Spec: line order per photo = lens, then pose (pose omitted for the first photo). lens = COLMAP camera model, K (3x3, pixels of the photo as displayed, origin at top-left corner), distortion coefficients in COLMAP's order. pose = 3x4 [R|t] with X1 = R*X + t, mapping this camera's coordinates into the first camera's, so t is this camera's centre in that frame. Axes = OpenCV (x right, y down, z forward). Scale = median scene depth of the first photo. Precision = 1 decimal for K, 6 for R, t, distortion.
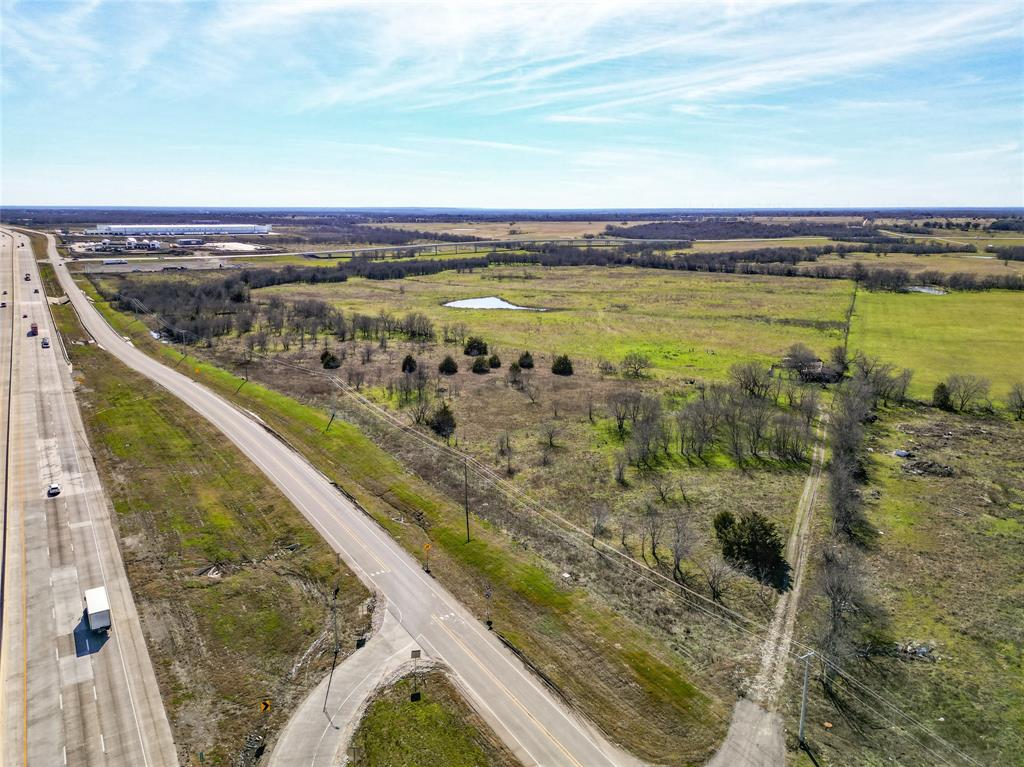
lens RADIAL K [[731.6, 0, 512.0], [0, 731.6, 383.5], [0, 0, 1]] dist [0.073544, -0.068889]
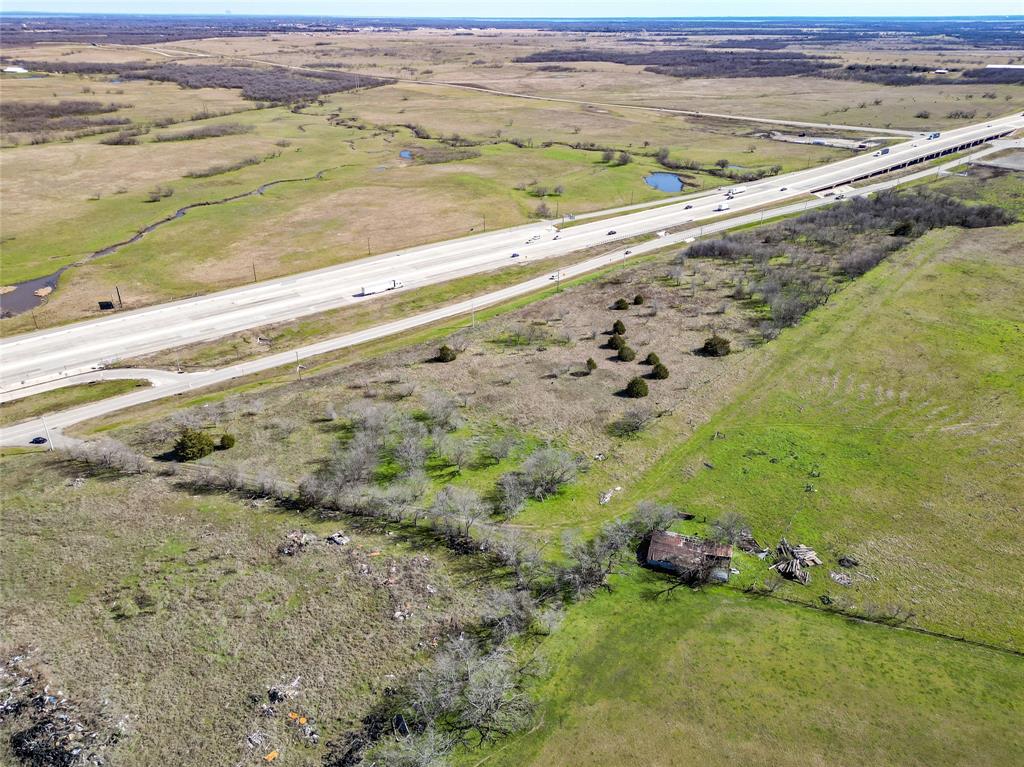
lens RADIAL K [[715.1, 0, 511.3], [0, 715.1, 378.7], [0, 0, 1]] dist [0.071689, -0.063099]
pose [[0.116965, 0.444330, -0.888195, 1.385265], [-0.237308, 0.880931, 0.409446, -0.598648], [0.964367, 0.162885, 0.208481, 0.996371]]
